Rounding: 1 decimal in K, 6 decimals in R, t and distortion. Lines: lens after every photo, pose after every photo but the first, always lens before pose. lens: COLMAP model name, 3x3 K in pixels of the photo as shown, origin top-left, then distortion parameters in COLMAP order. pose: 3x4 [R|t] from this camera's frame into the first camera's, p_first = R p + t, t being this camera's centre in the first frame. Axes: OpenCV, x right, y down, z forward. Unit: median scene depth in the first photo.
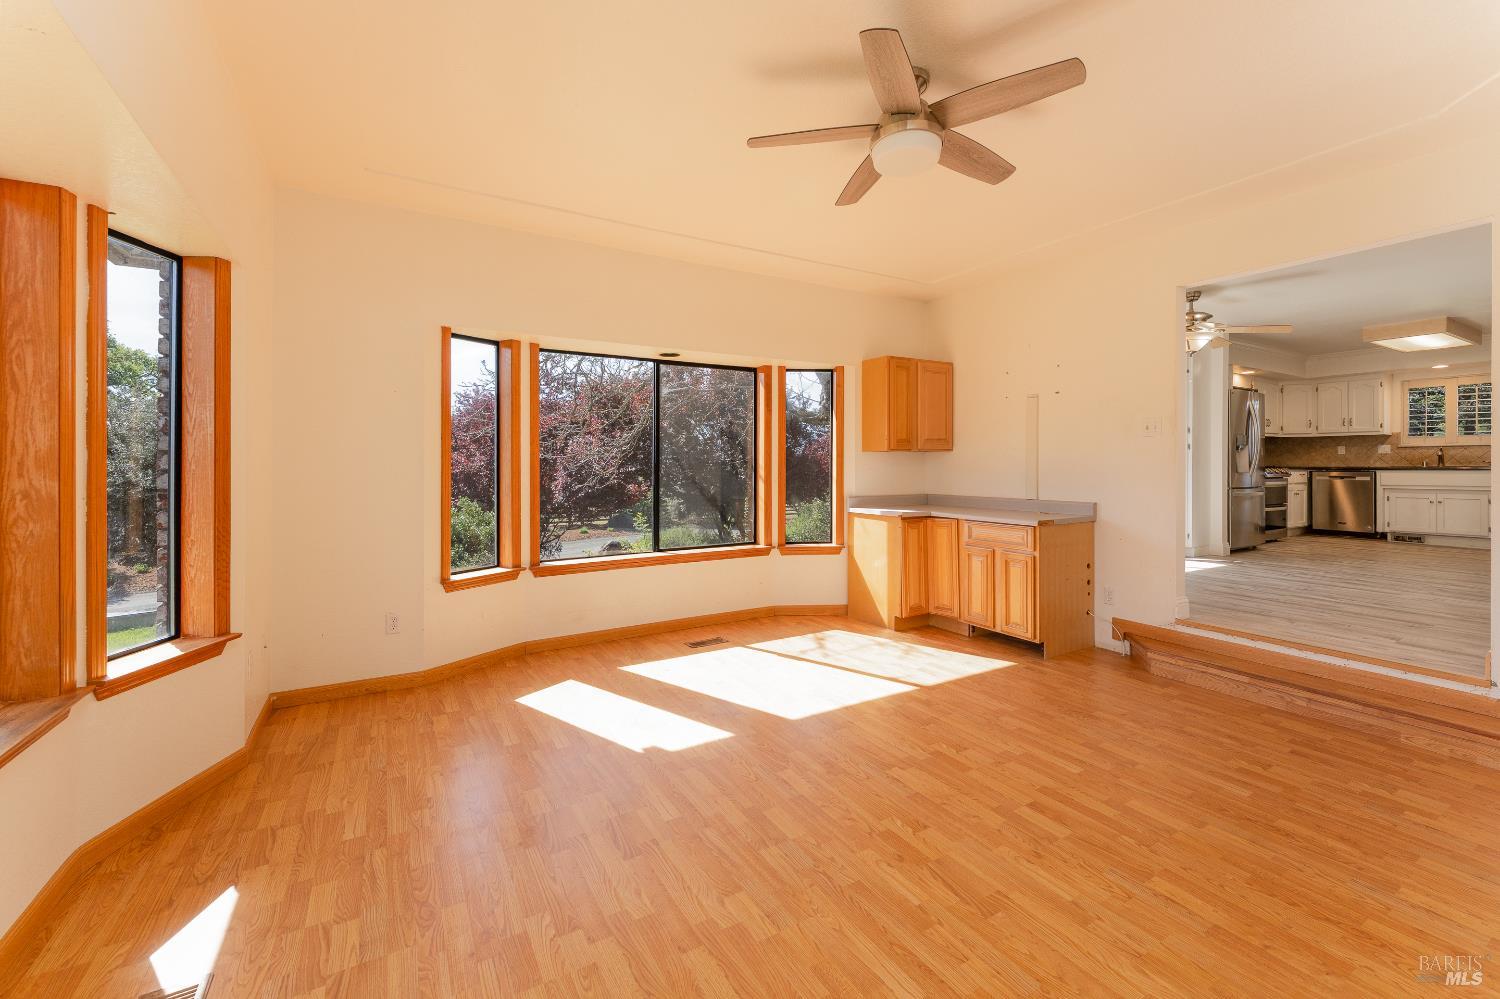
lens RADIAL K [[608.2, 0, 747.4], [0, 608.2, 463.4], [0, 0, 1]] dist [-0.001157, -0.000226]
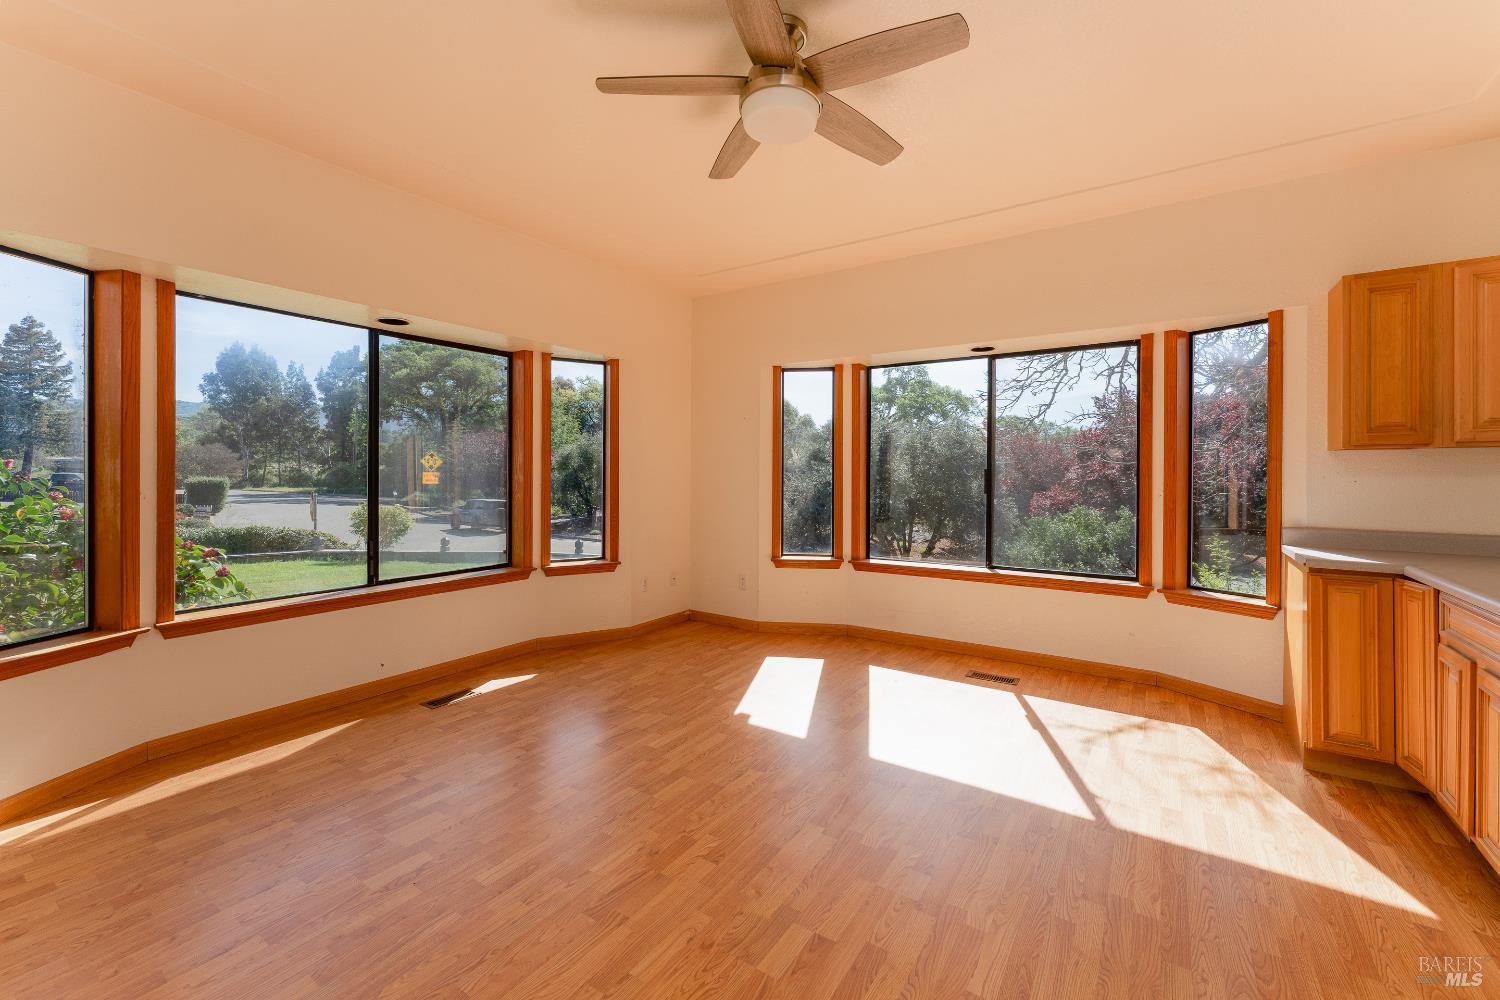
lens RADIAL K [[610.0, 0, 753.0], [0, 610.0, 483.2], [0, 0, 1]] dist [-0.001477, -0.000334]
pose [[0.438637, 0.020902, -0.898421, 0.800847], [-0.002316, 0.999752, 0.022128, -0.000329], [0.898661, -0.007625, 0.438577, 0.454108]]
